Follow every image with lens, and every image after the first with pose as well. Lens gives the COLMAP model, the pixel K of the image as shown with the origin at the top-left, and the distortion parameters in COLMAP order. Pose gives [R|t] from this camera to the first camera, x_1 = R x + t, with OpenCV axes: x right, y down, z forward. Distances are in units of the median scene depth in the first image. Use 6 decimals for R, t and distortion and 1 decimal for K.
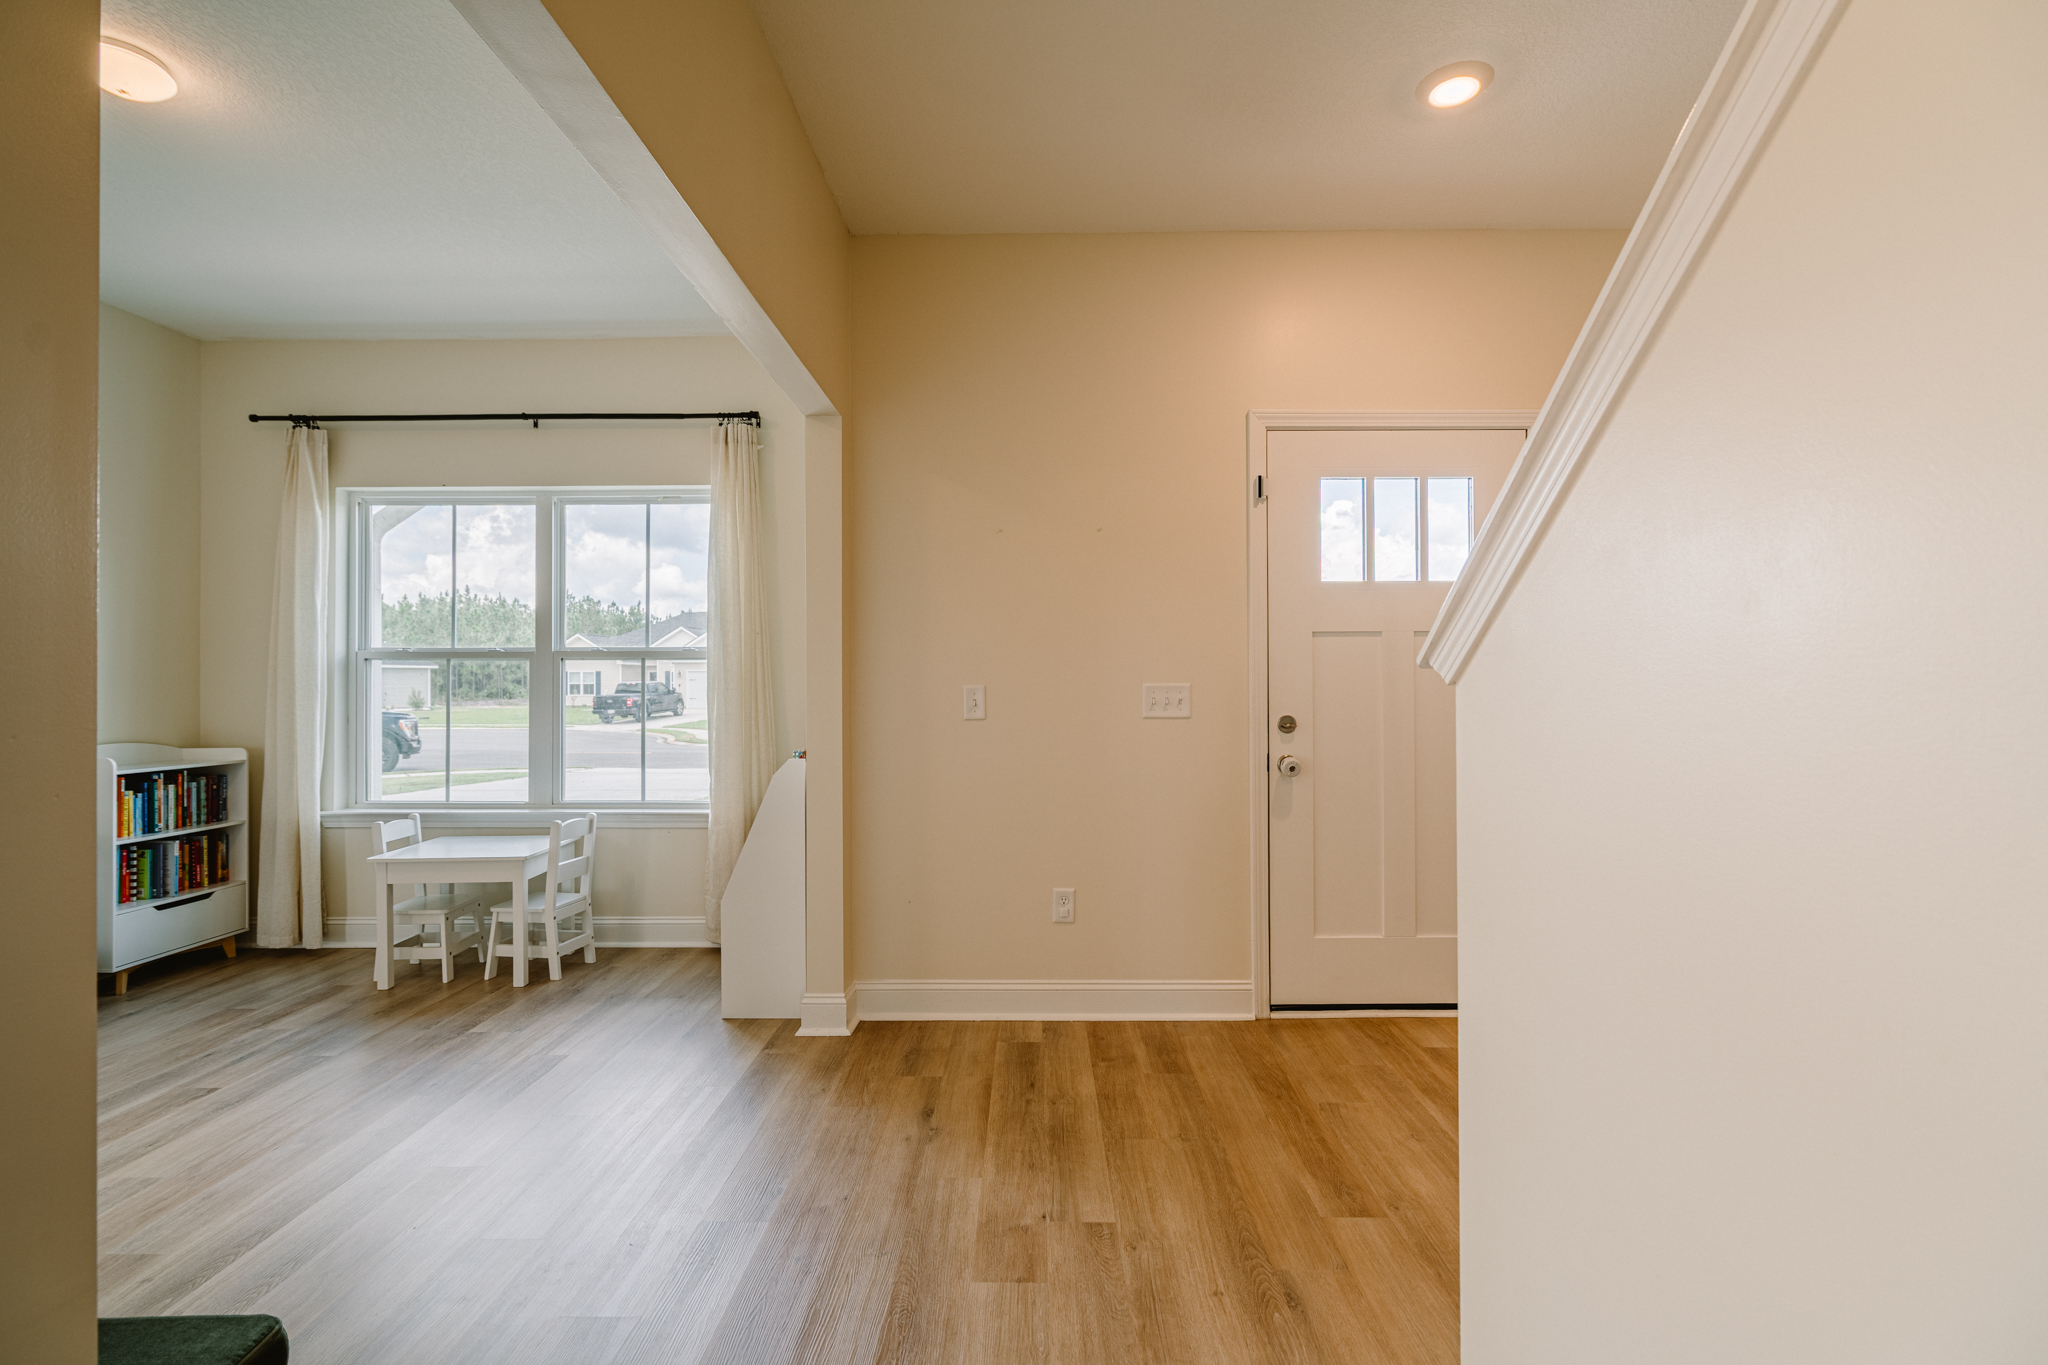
lens RADIAL K [[967.5, 0, 985.9], [0, 967.5, 711.3], [0, 0, 1]] dist [0.001054, 0.009273]
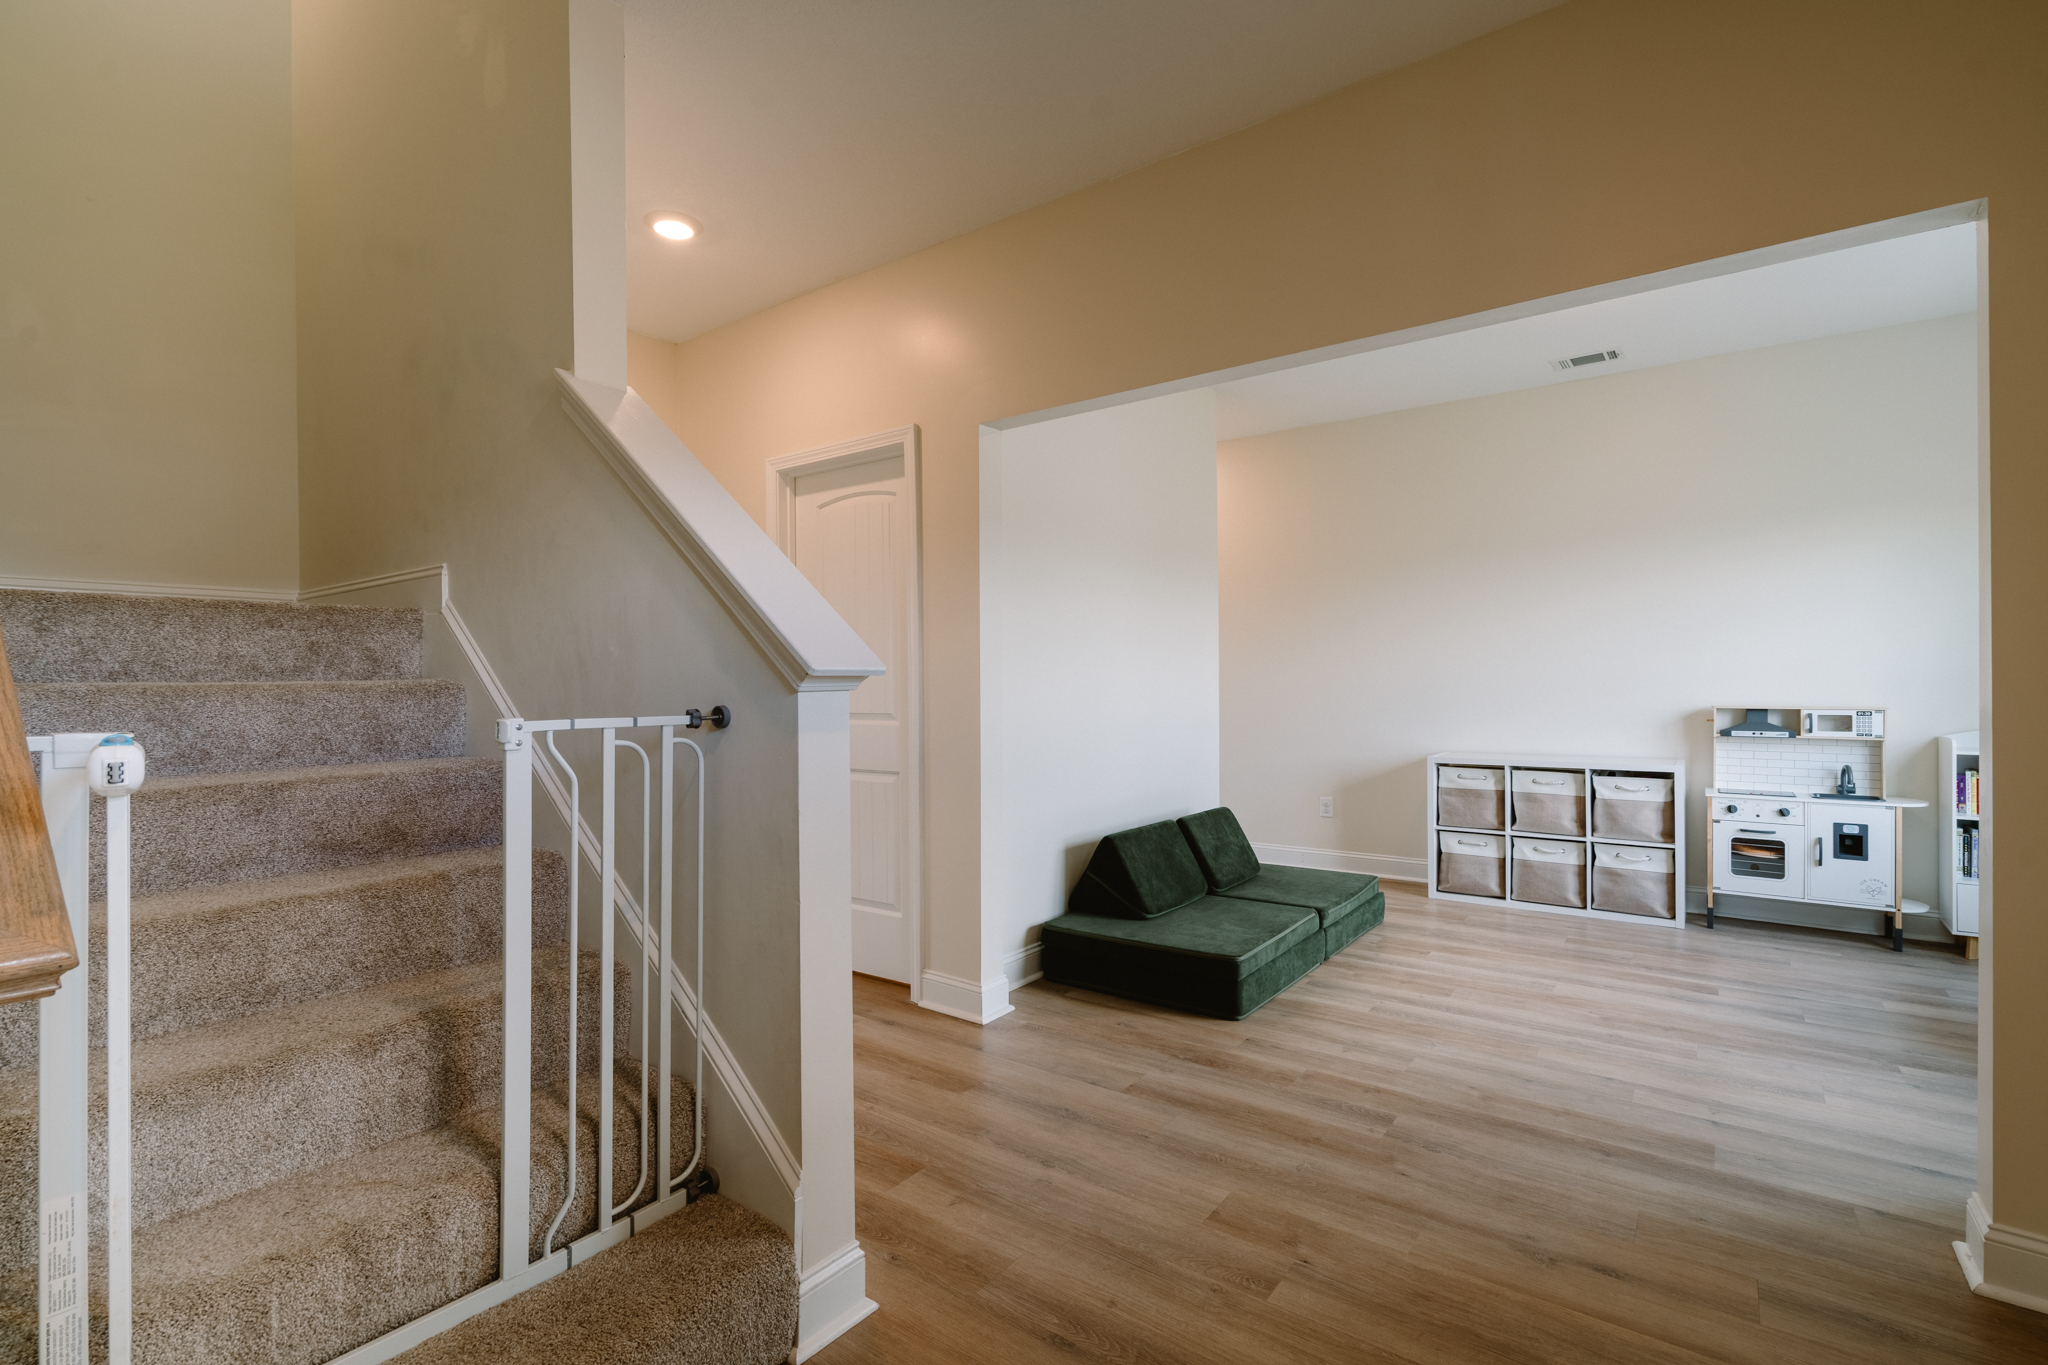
lens RADIAL K [[909.3, 0, 1024.0], [0, 909.3, 682.5], [0, 0, 1]] dist [0.001378, 0.006973]
pose [[-0.605868, -0.000269, -0.795565, 0.913880], [0.004626, 0.999982, -0.003861, -0.022774], [0.795552, -0.006020, -0.605856, 1.326384]]
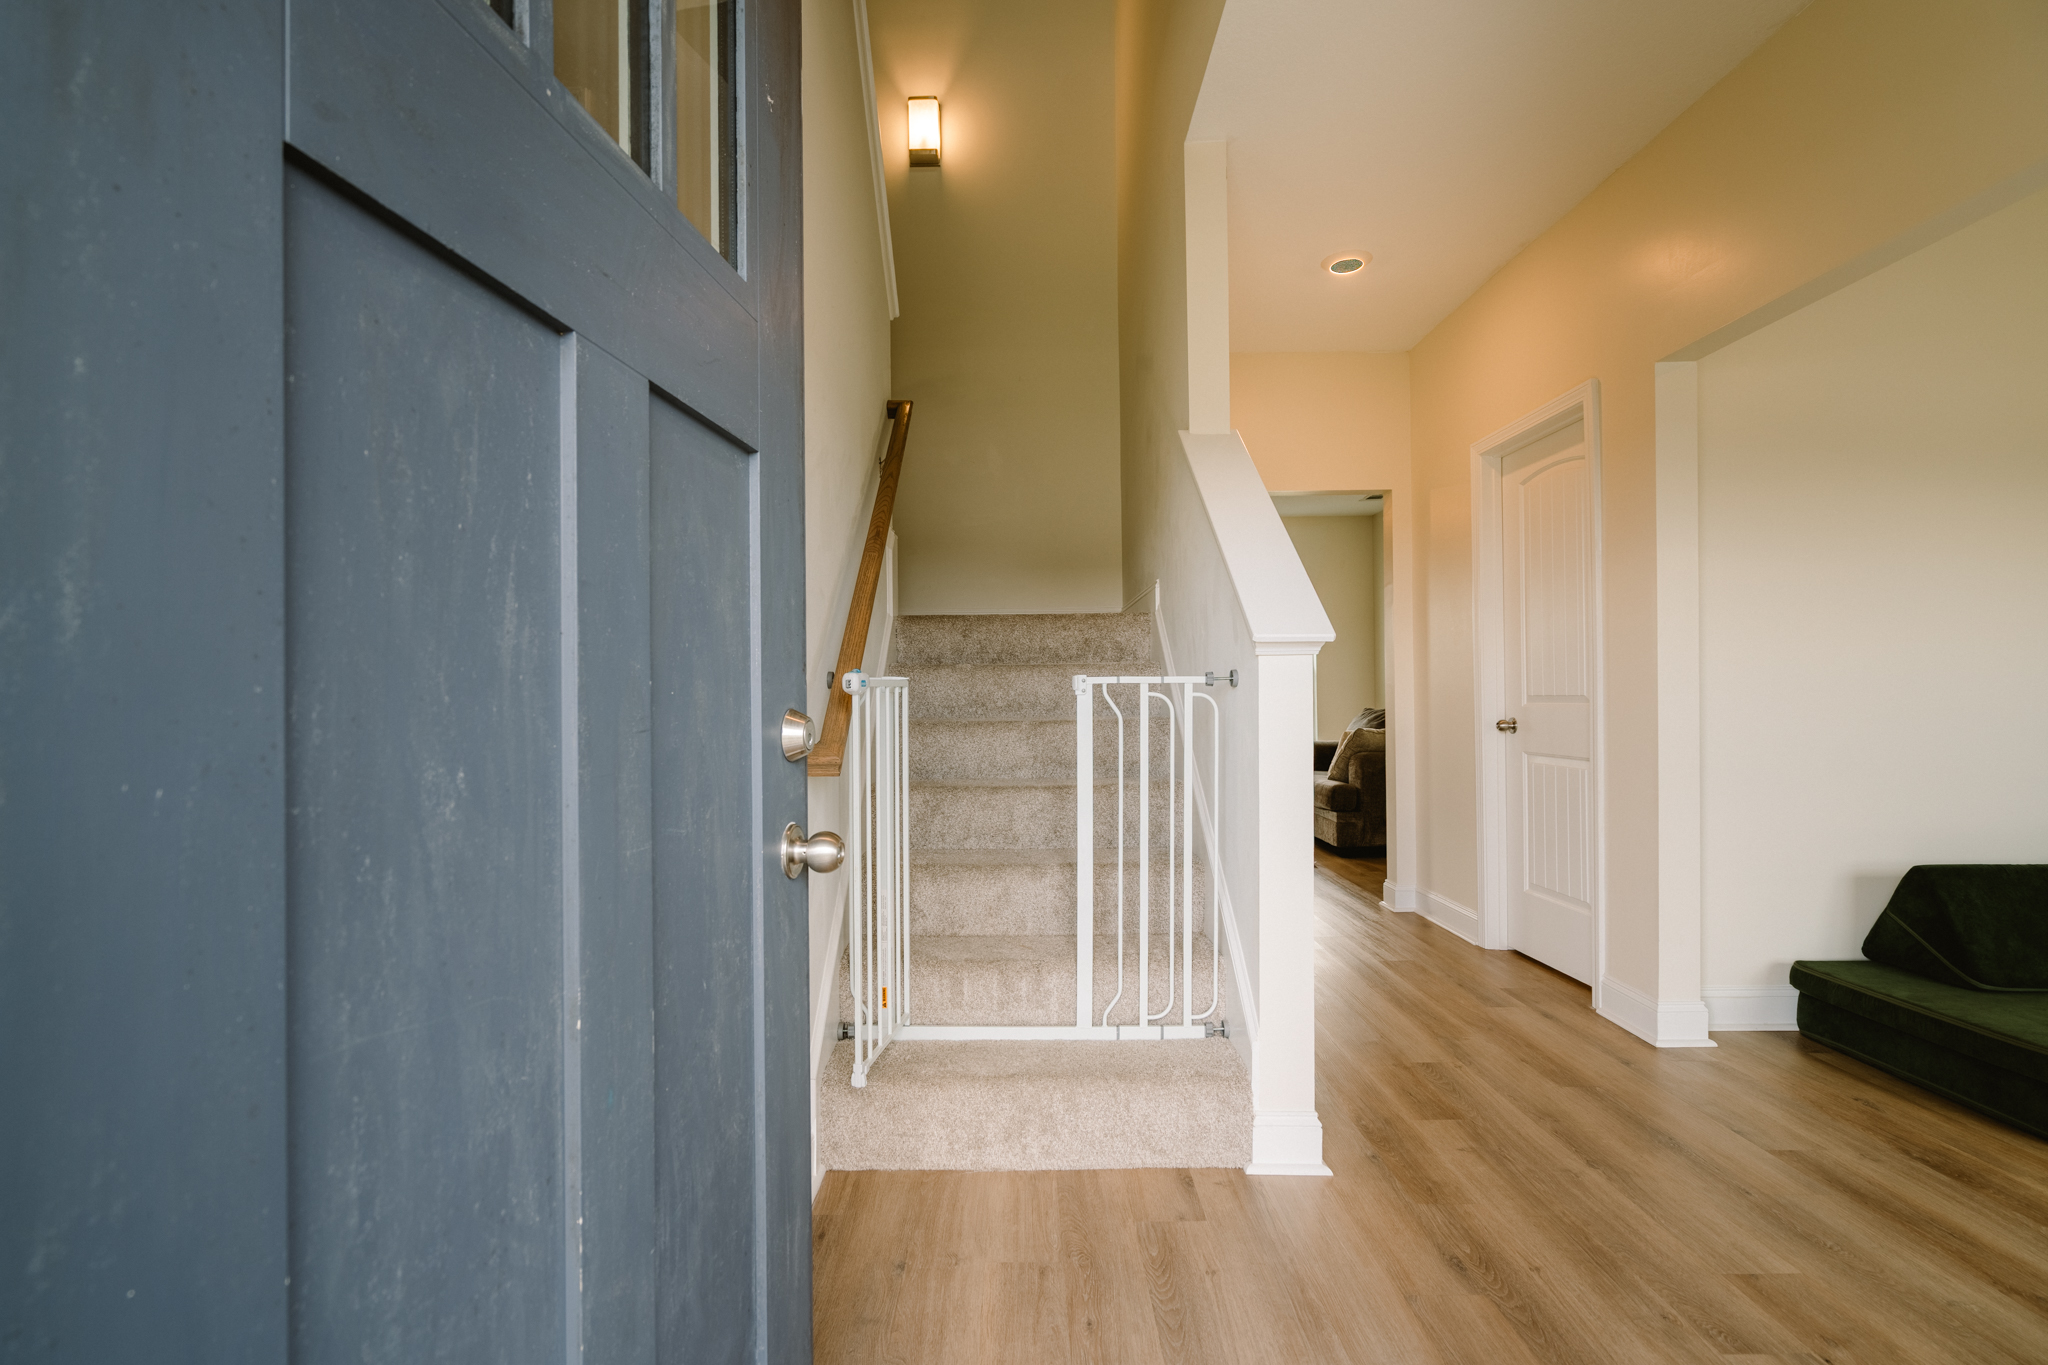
lens RADIAL K [[909.3, 0, 1024.0], [0, 909.3, 682.5], [0, 0, 1]] dist [0.001378, 0.006973]
pose [[-0.999854, 0.002957, -0.016820, 0.678960], [0.003054, 0.999979, -0.005793, 0.016179], [0.016802, -0.005843, -0.999842, 1.696707]]
